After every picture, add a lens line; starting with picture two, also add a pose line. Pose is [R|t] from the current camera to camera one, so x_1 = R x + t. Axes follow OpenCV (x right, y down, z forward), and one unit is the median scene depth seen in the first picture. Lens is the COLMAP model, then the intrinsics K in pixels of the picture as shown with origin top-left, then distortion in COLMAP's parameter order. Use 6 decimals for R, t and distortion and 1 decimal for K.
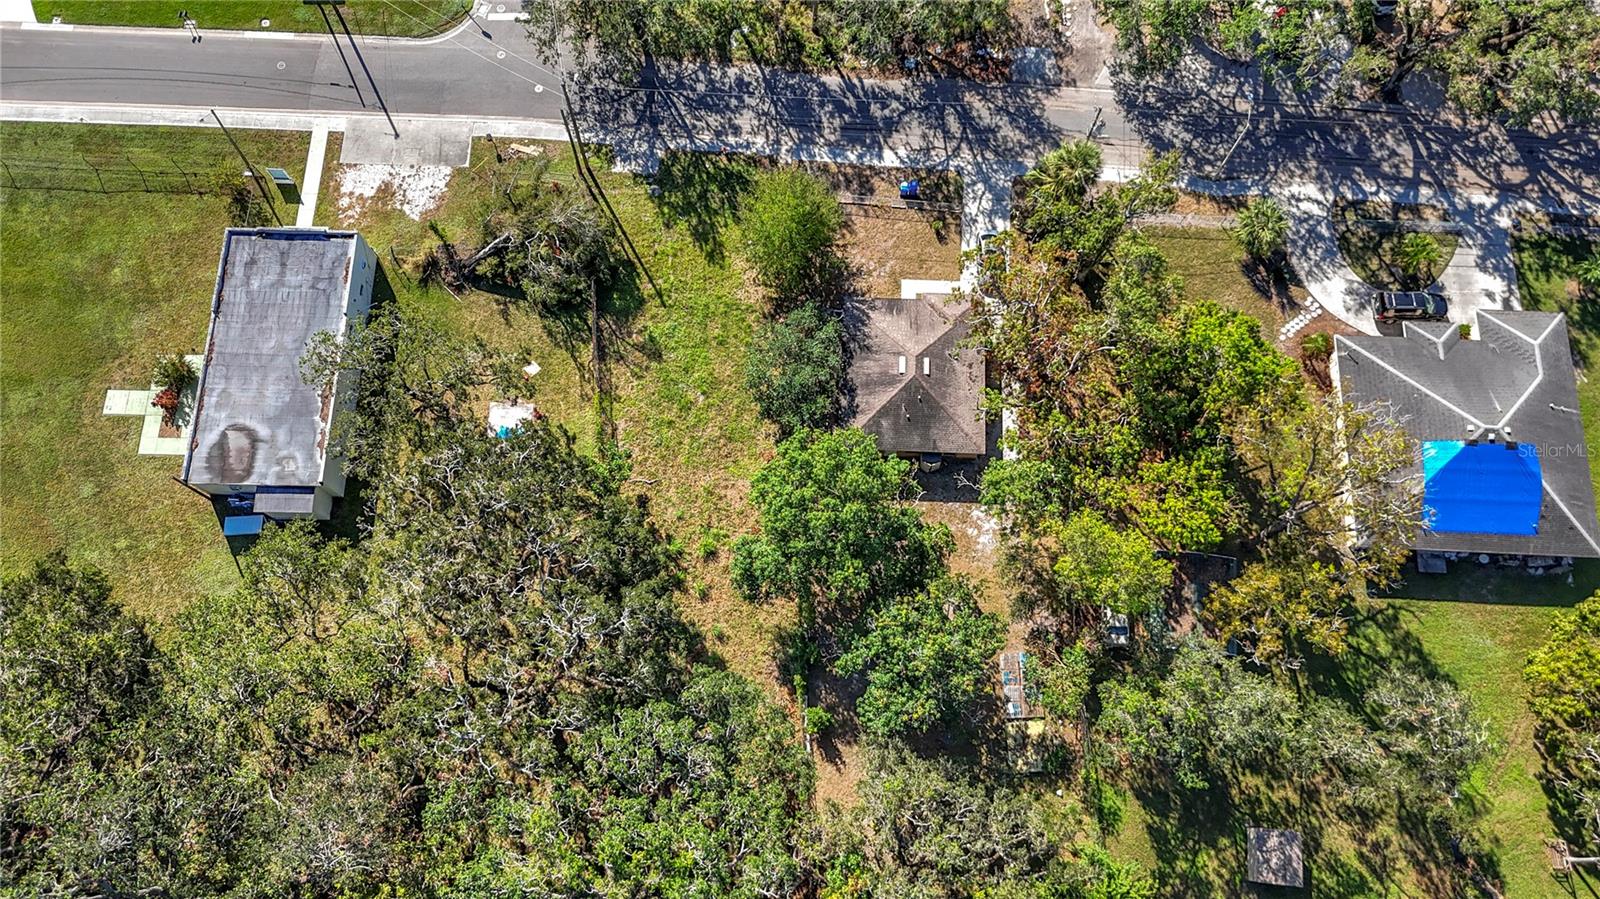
lens RADIAL K [[1183.4, 0, 798.5], [0, 1183.4, 447.7], [0, 0, 1]] dist [0.069953, -0.066217]
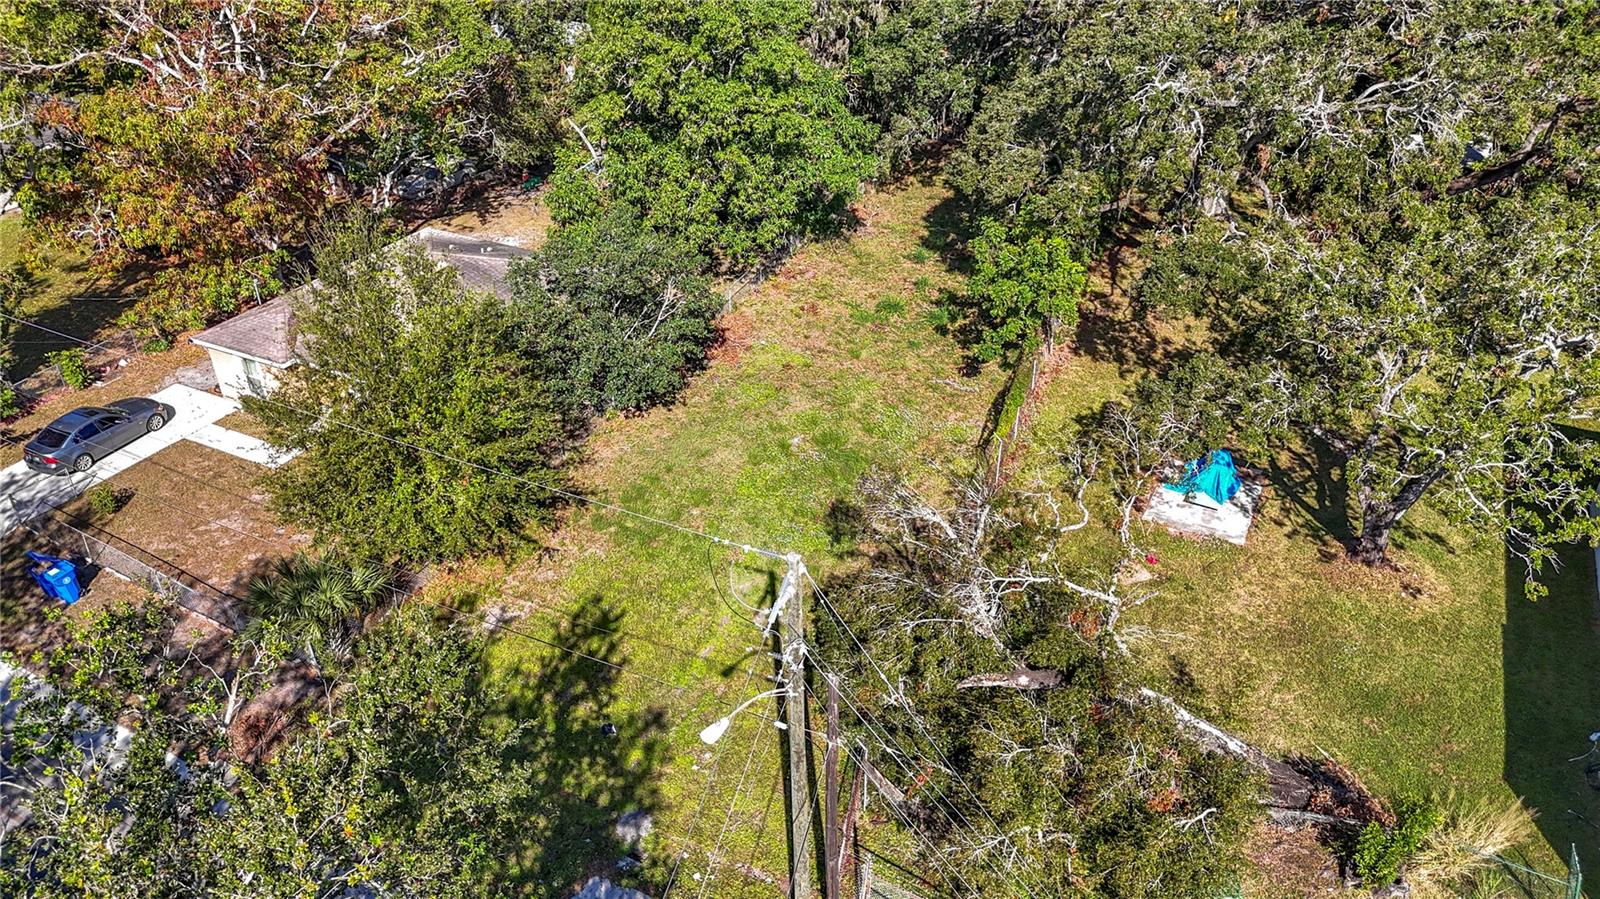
lens RADIAL K [[1183.4, 0, 798.5], [0, 1183.4, 447.7], [0, 0, 1]] dist [0.069953, -0.066217]
pose [[-0.904376, -0.221320, 0.364857, -0.249355], [0.407492, -0.194032, 0.892357, -0.451503], [-0.126703, 0.955703, 0.265664, 0.824439]]
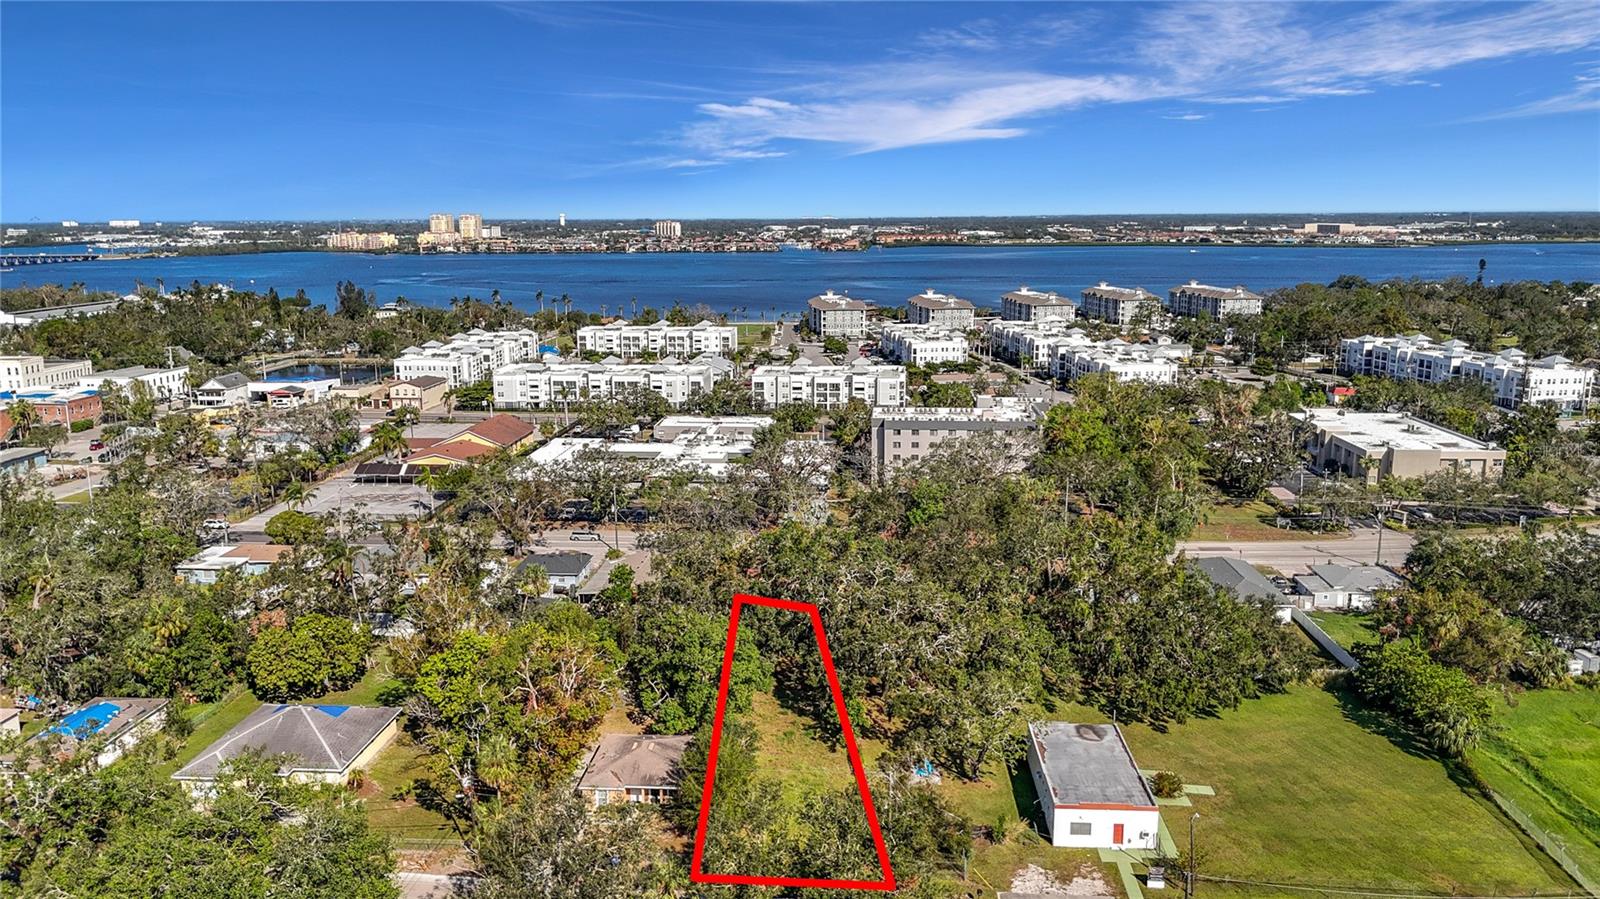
lens RADIAL K [[1188.7, 0, 800.0], [0, 1188.7, 449.5], [0, 0, 1]] dist [0.066216, -0.085110]
pose [[-0.999376, -0.002379, 0.035233, -0.132731], [0.034708, 0.117737, 0.992438, -1.416096], [-0.006509, 0.993042, -0.117581, 0.729888]]
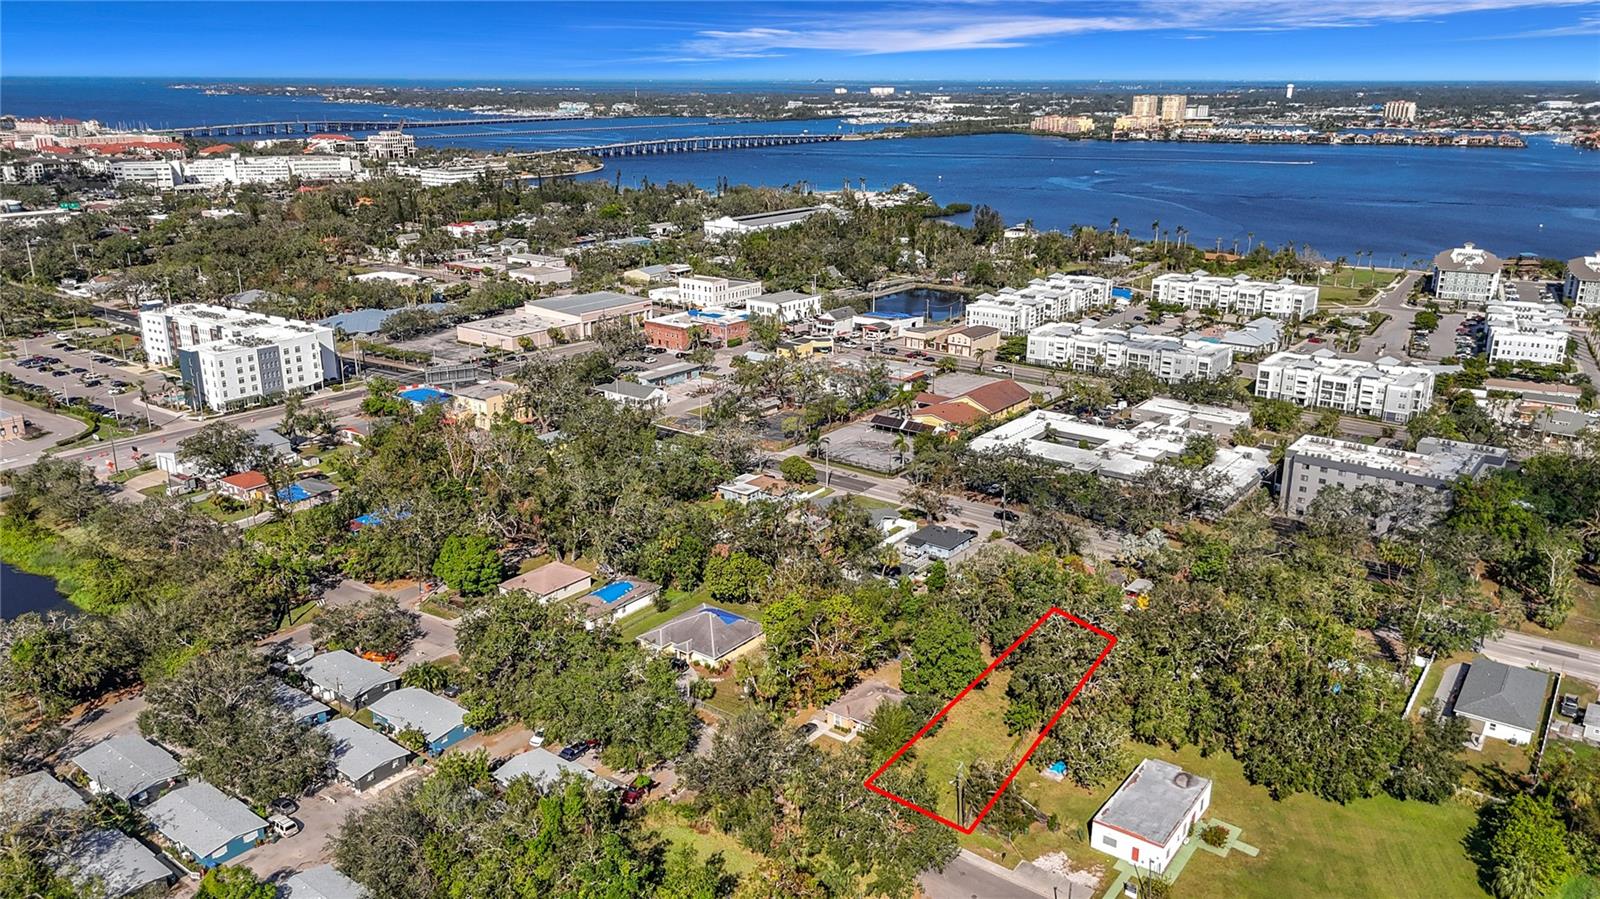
lens RADIAL K [[1185.5, 0, 800.0], [0, 1185.5, 449.5], [0, 0, 1]] dist [0.061665, -0.056827]
pose [[-0.819171, -0.175252, 0.546119, -0.843977], [0.544283, 0.062743, 0.836552, -1.860646], [-0.180872, 0.982522, 0.043989, 0.422376]]
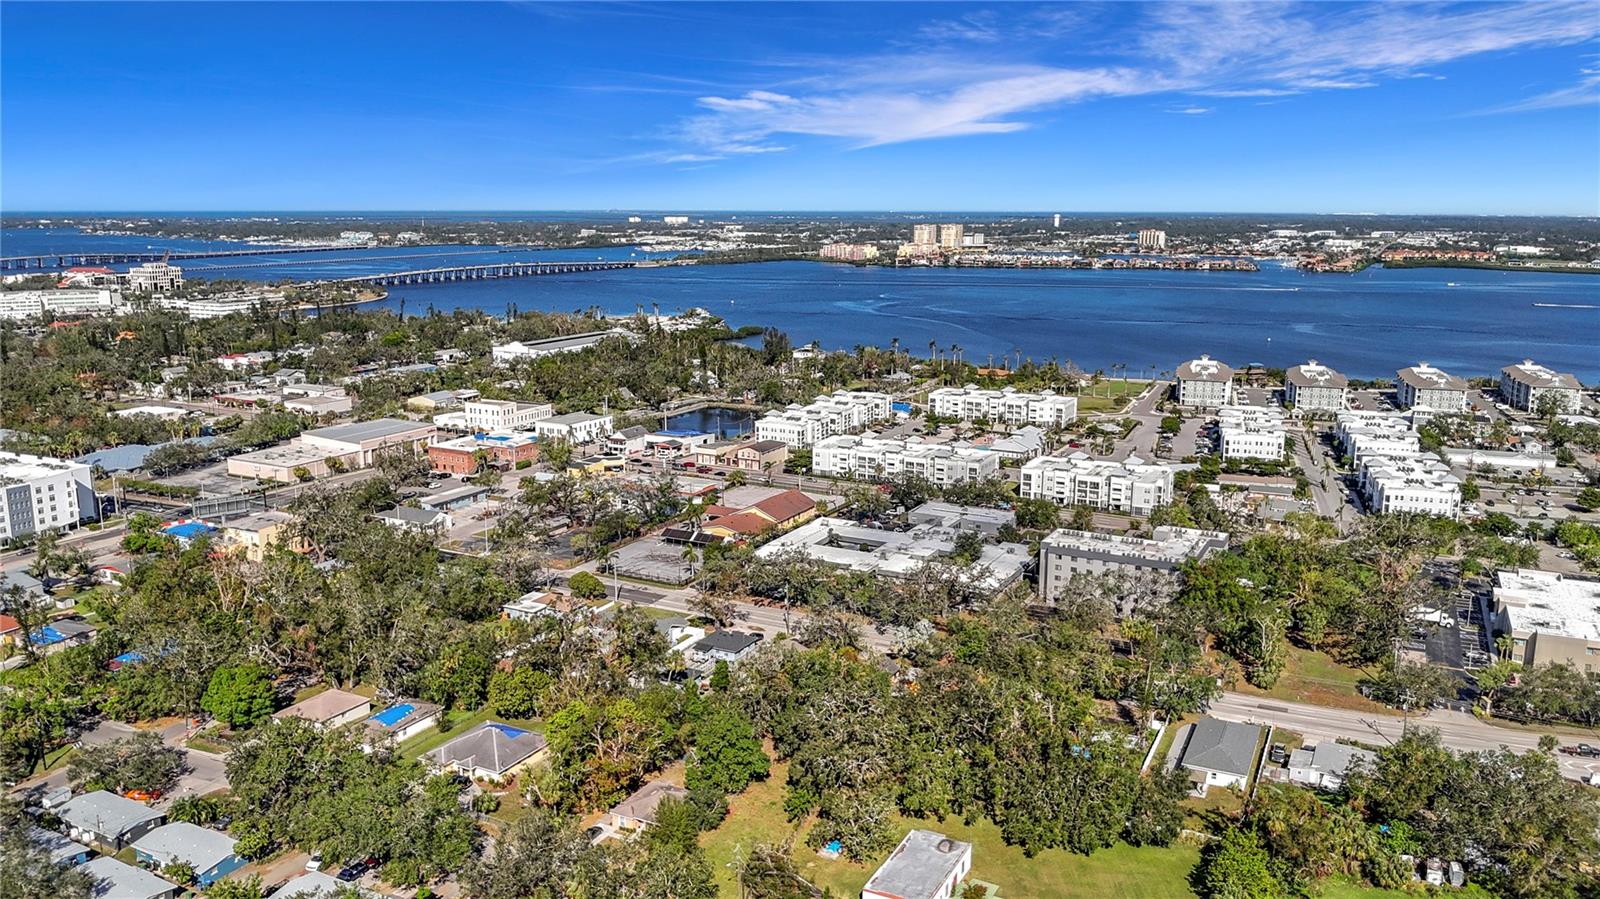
lens RADIAL K [[1206.7, 0, 800.0], [0, 1206.7, 449.5], [0, 0, 1]] dist [0.031783, -0.074126]
pose [[-0.902475, -0.088958, 0.421457, -0.976225], [0.408510, 0.133524, 0.902935, -1.958349], [-0.136598, 0.987045, -0.084162, 0.451059]]
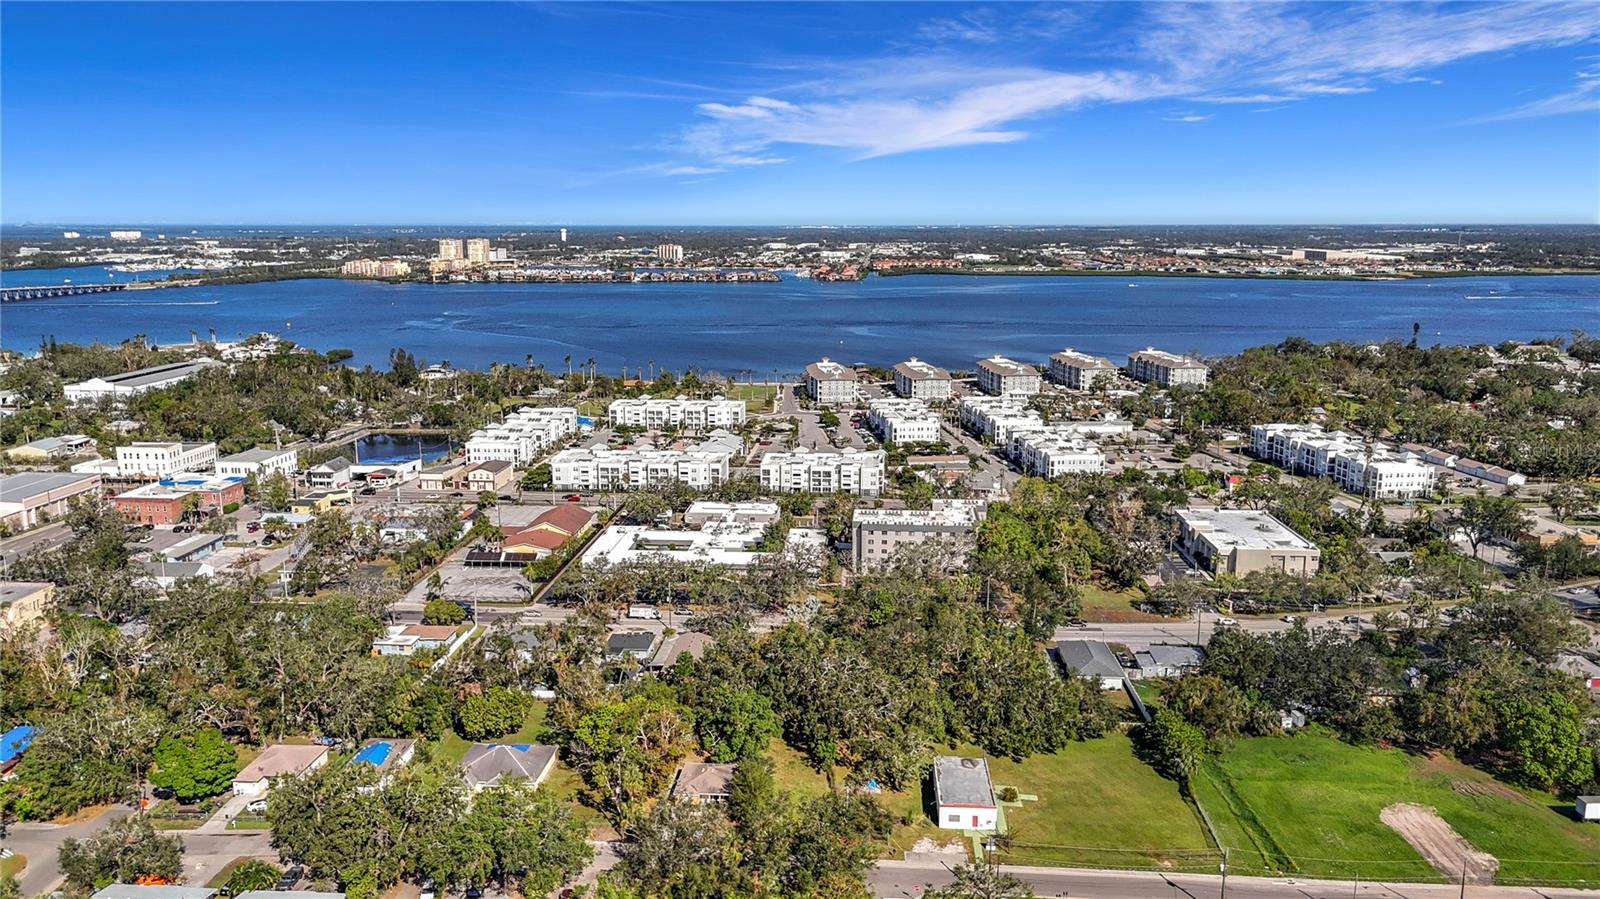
lens RADIAL K [[1196.8, 0, 800.0], [0, 1196.8, 449.5], [0, 0, 1]] dist [0.090770, -0.119685]
pose [[-0.999410, -0.007344, 0.033545, -0.162110], [0.032364, 0.125039, 0.991624, -2.430297], [-0.011477, 0.992125, -0.124727, 0.577432]]
